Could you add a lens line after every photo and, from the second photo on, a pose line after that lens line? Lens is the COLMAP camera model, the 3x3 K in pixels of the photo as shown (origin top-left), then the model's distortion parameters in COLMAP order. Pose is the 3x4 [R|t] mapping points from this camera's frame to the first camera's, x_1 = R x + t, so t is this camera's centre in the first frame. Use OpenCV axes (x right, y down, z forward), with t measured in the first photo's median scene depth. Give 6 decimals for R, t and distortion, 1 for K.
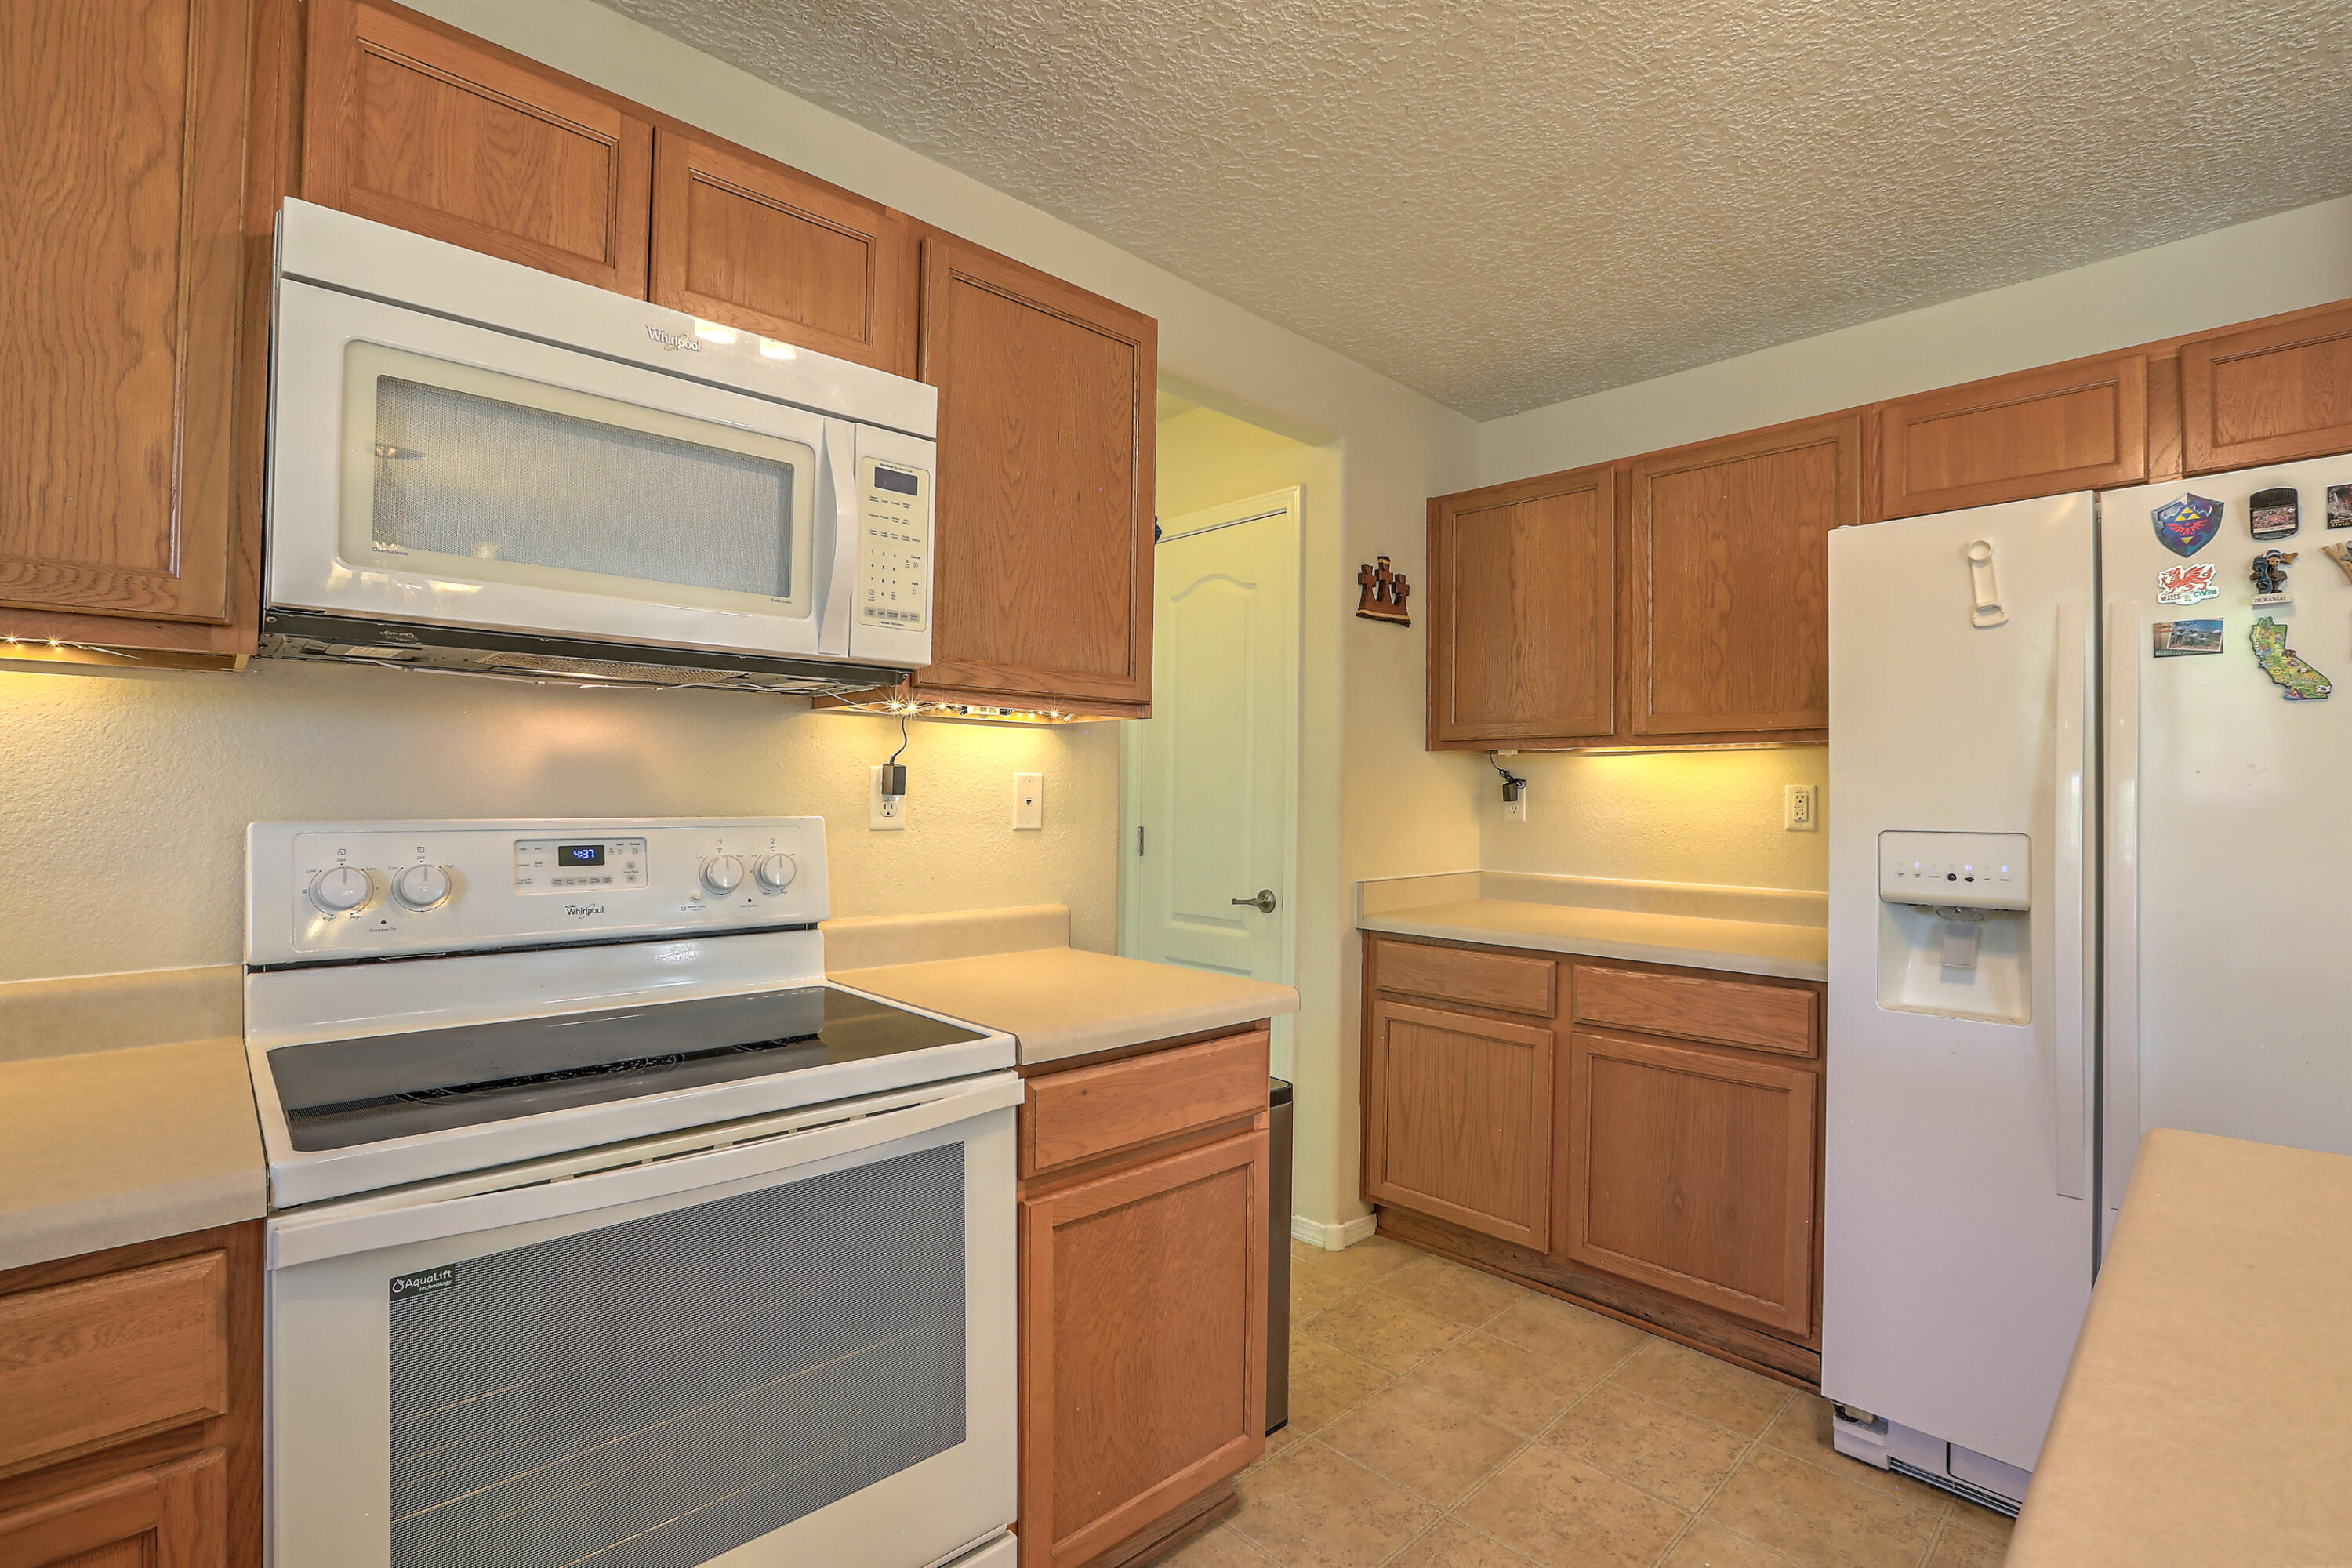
lens RADIAL K [[1064.5, 0, 1176.0], [0, 1064.5, 784.0], [0, 0, 1]] dist [-0.057182, 0.019760]
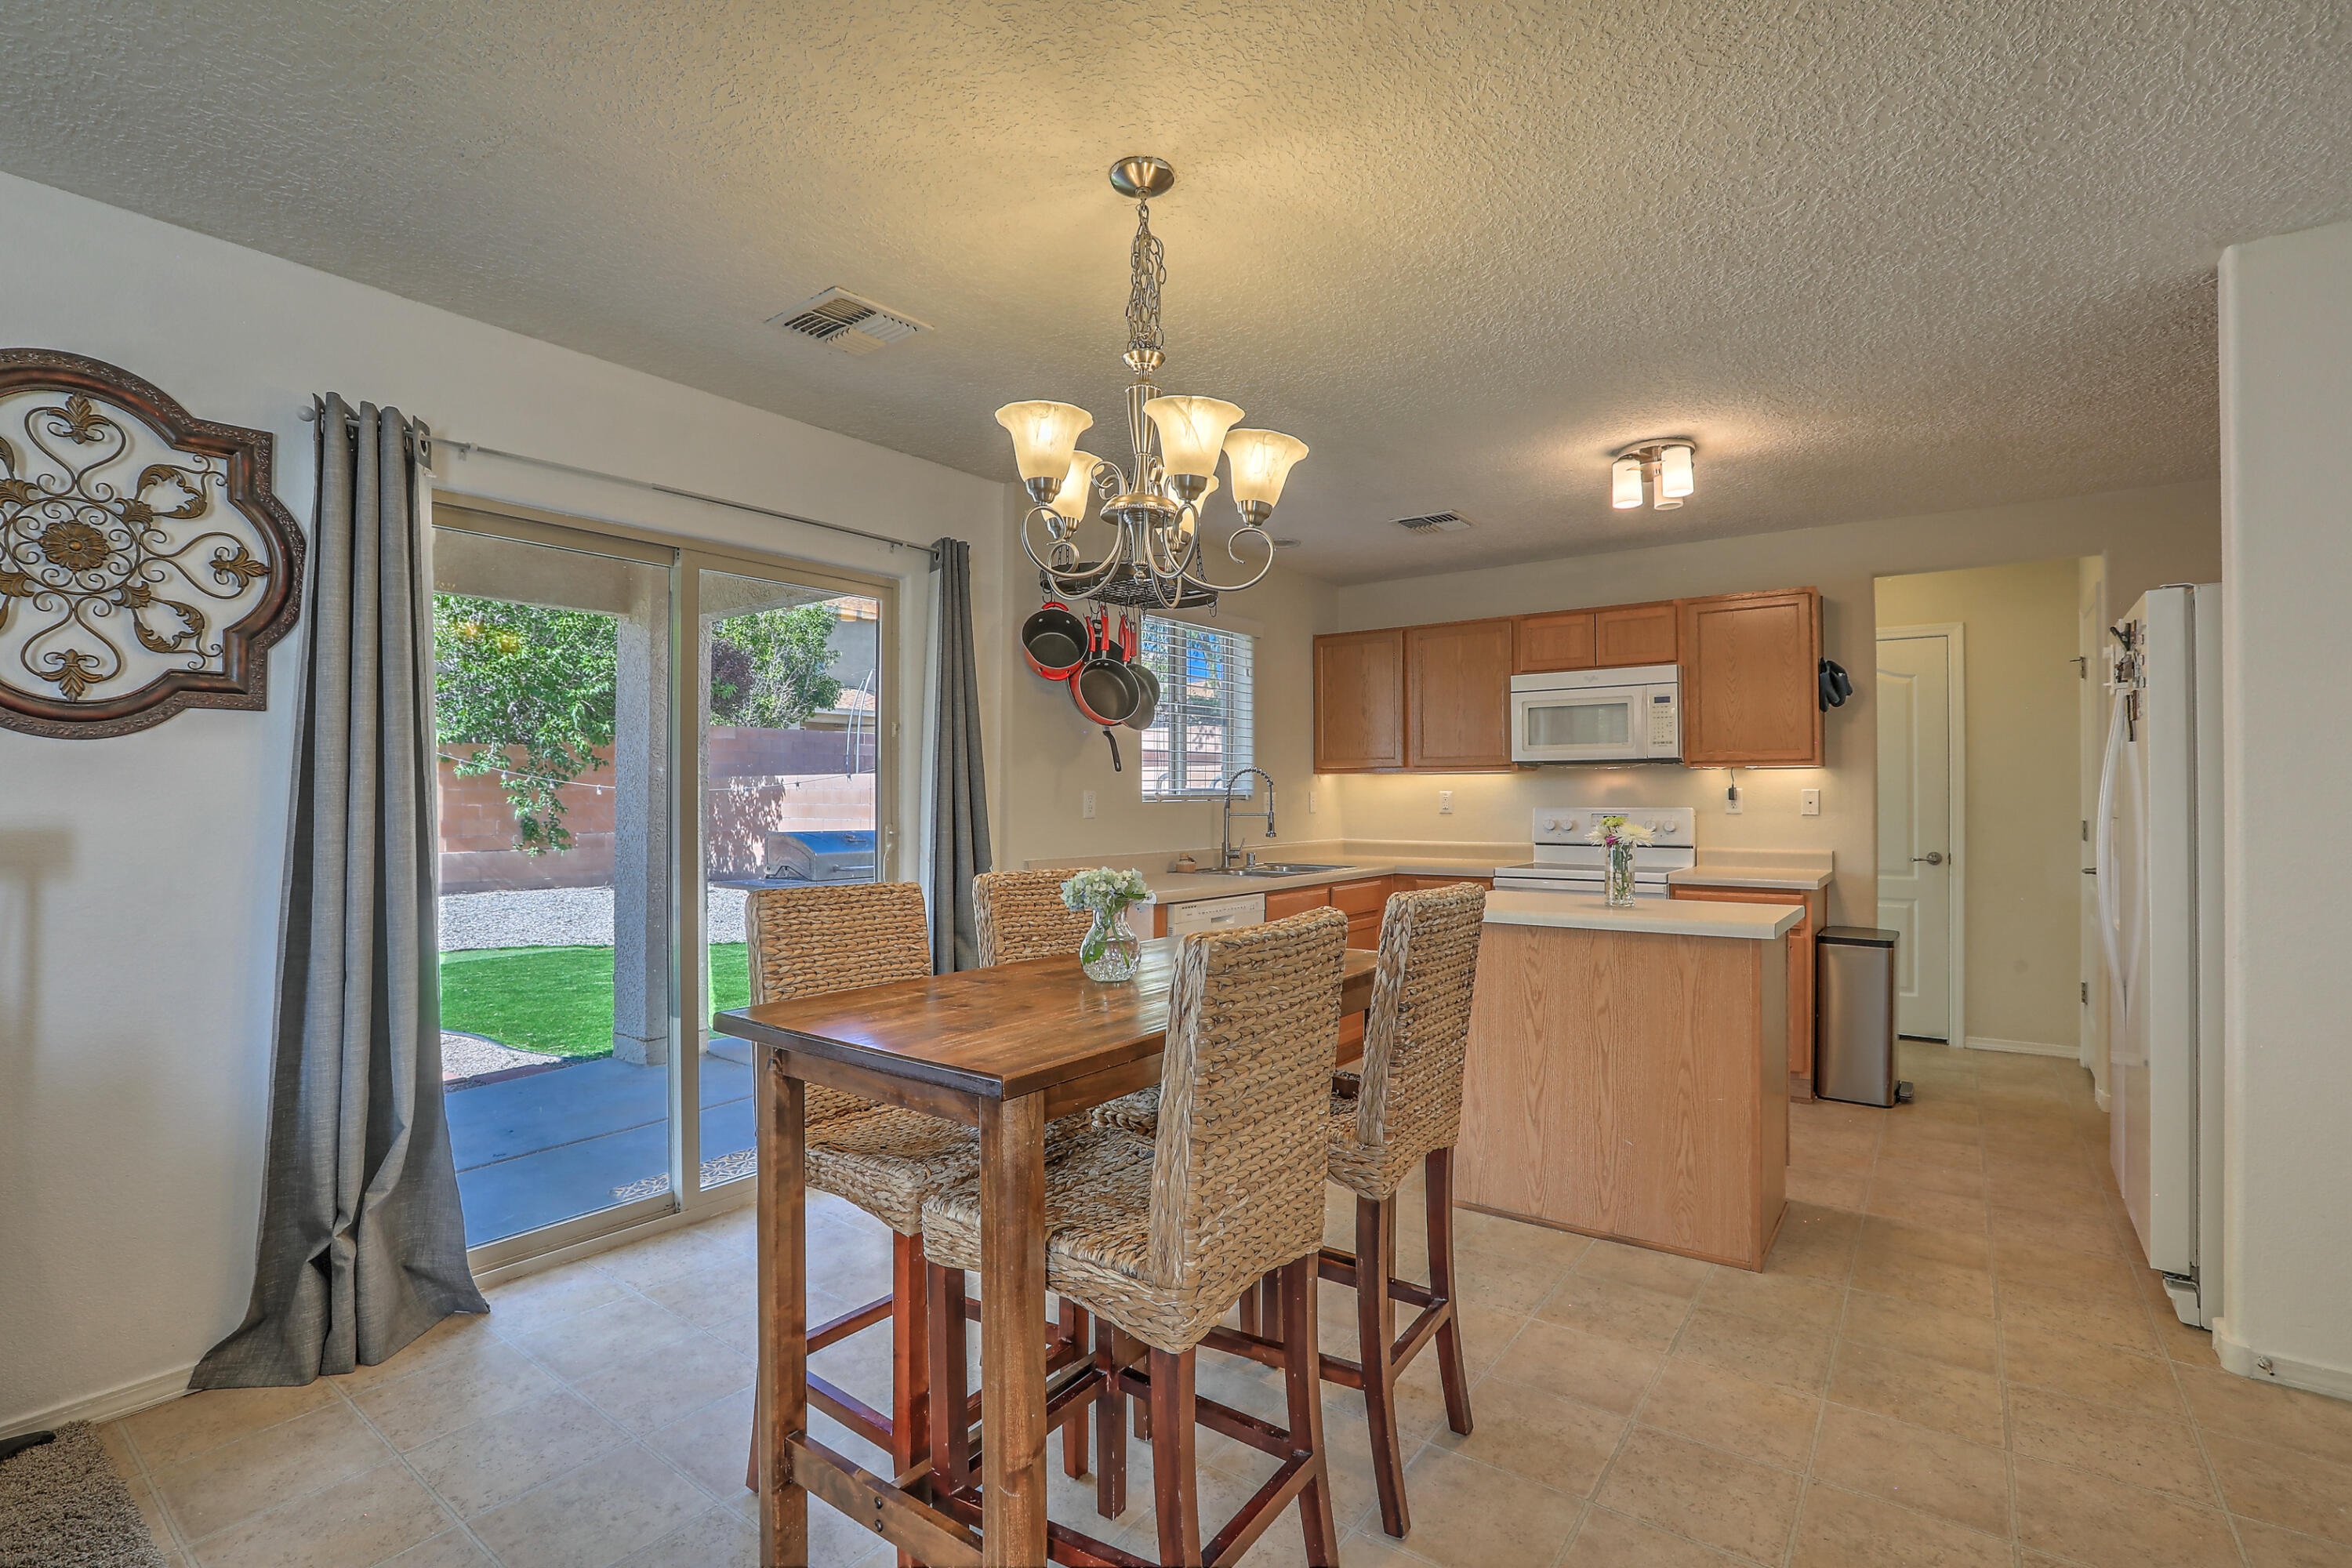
lens RADIAL K [[1063.1, 0, 1188.4], [0, 1063.1, 786.7], [0, 0, 1]] dist [-0.045098, 0.016598]
pose [[0.178464, -0.017225, -0.983796, 2.343074], [0.014950, 0.999779, -0.014792, -0.003714], [0.983833, -0.012068, 0.178682, -0.864627]]
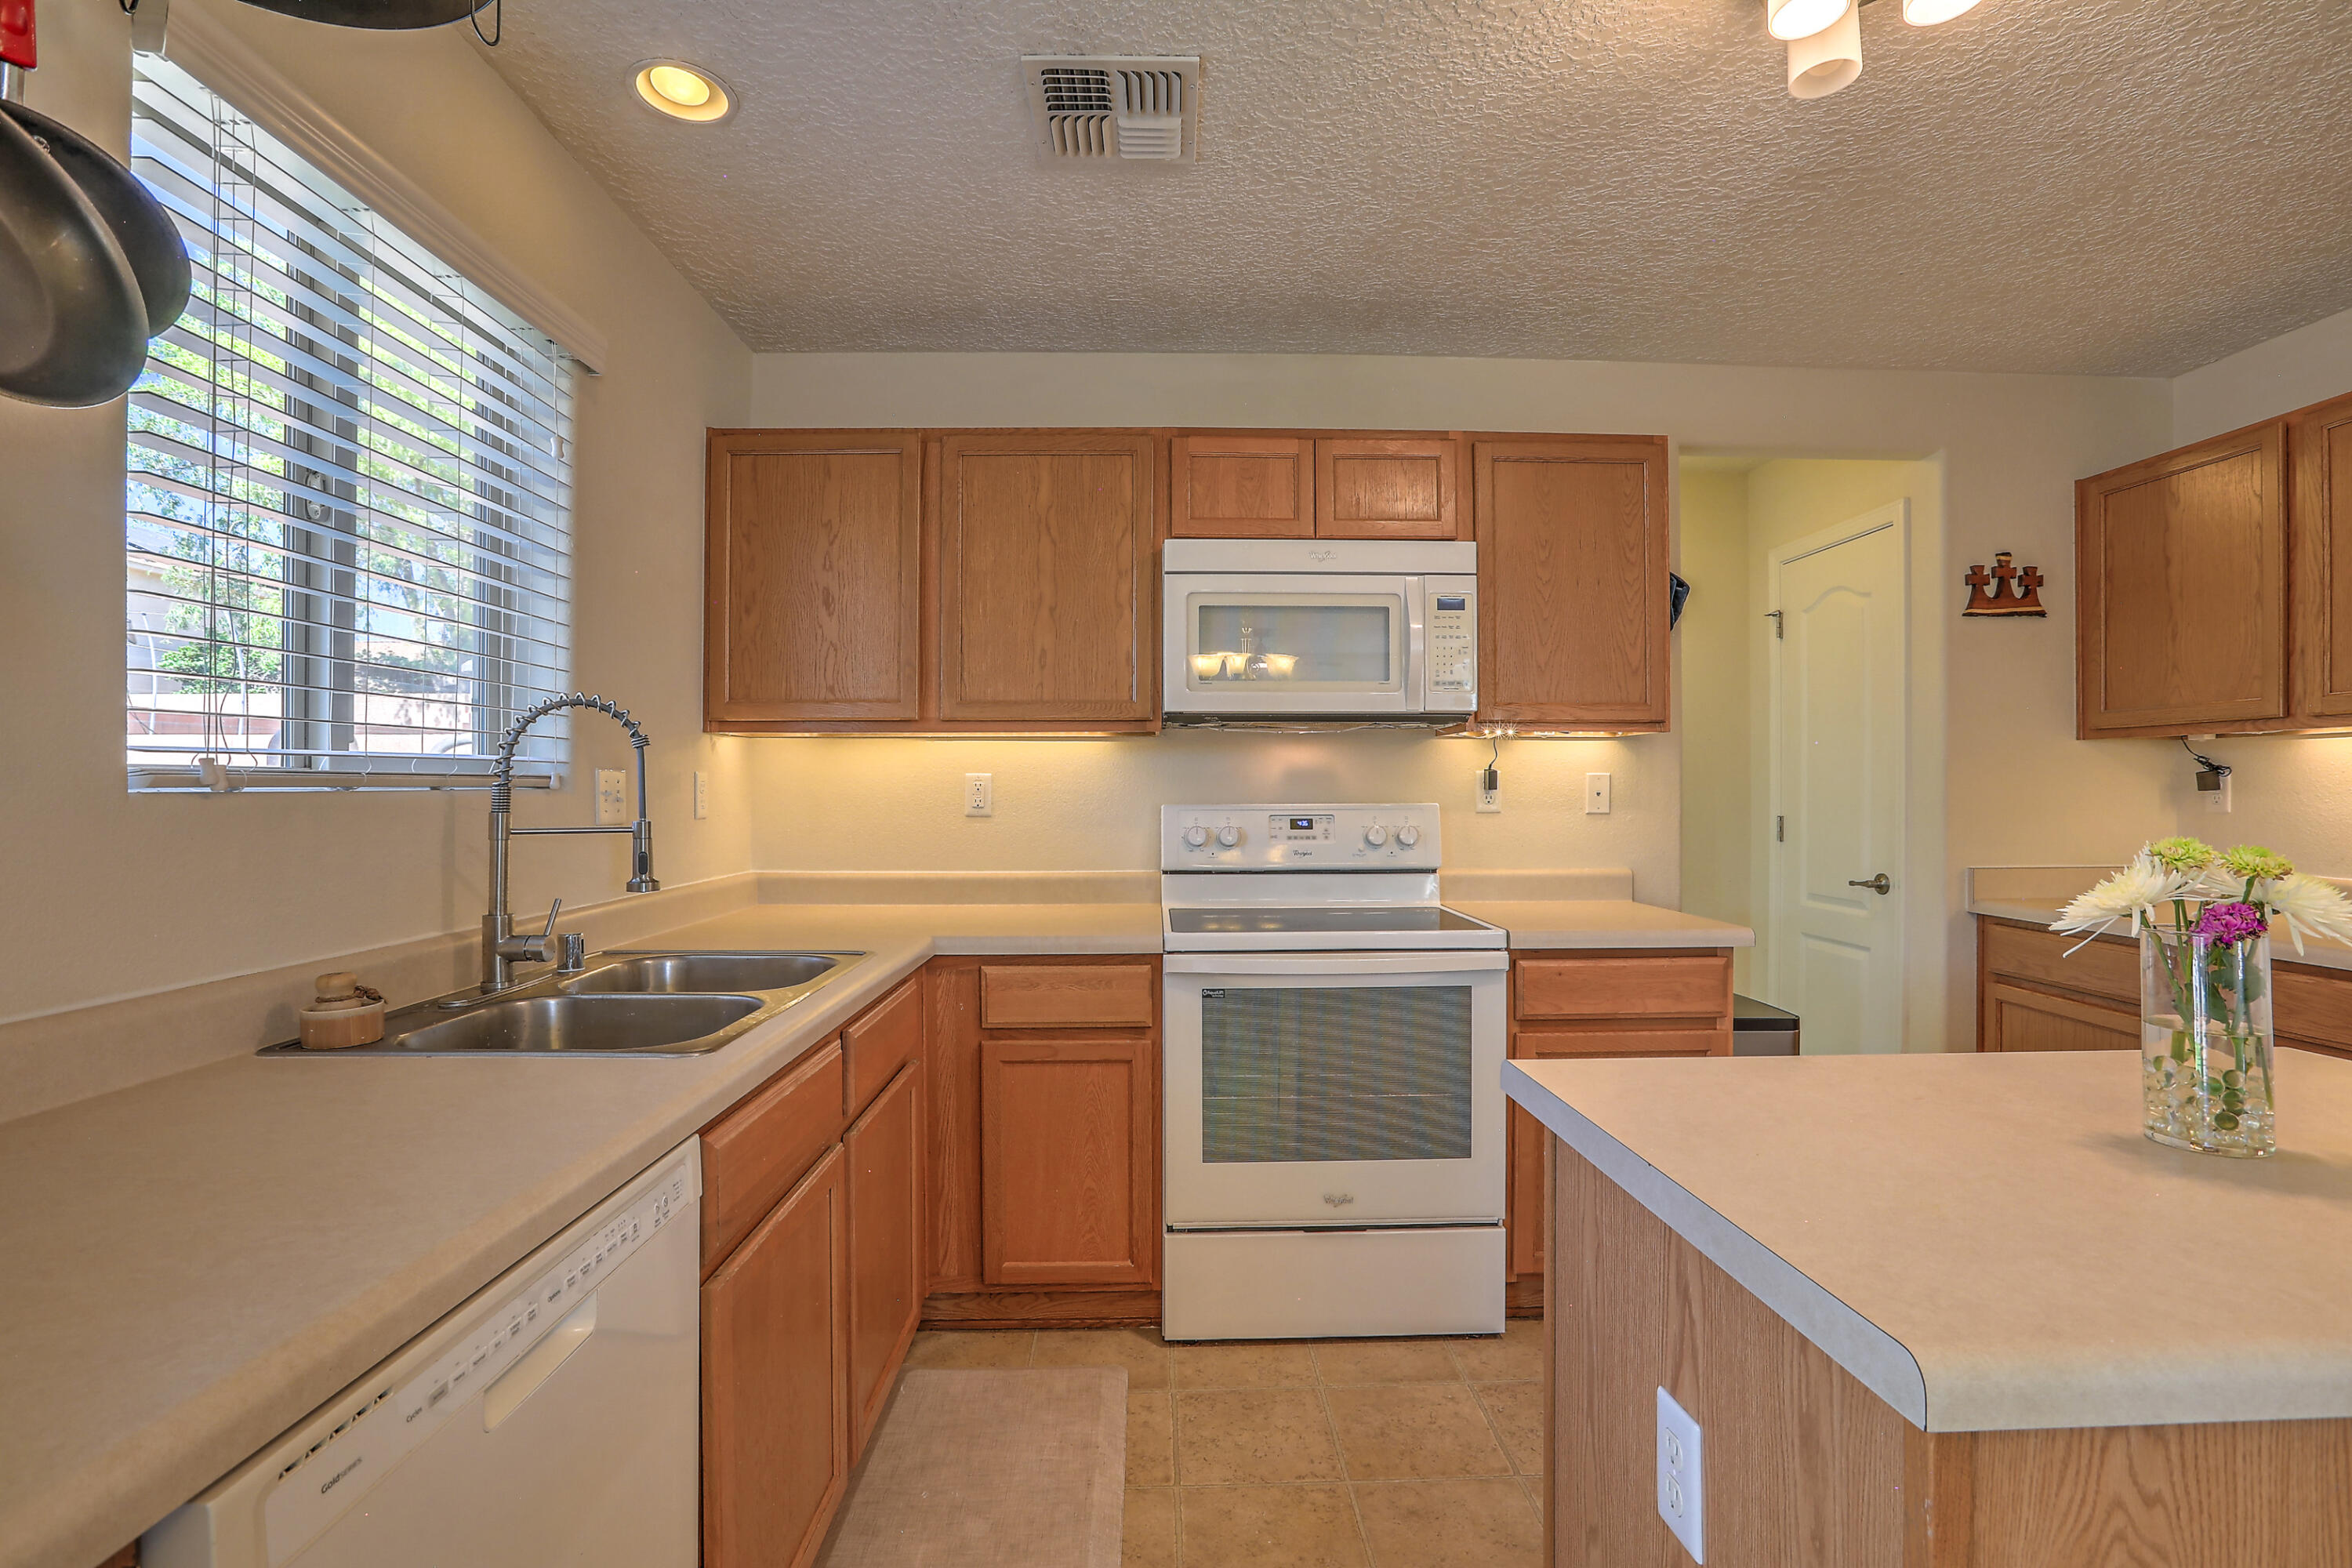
lens RADIAL K [[1080.4, 0, 1185.3], [0, 1080.4, 782.0], [0, 0, 1]] dist [-0.040986, 0.000403]
pose [[0.744955, -0.014358, -0.666961, 0.520758], [0.015044, 0.999876, -0.004722, -0.000233], [0.666946, -0.006516, 0.745078, -0.527613]]
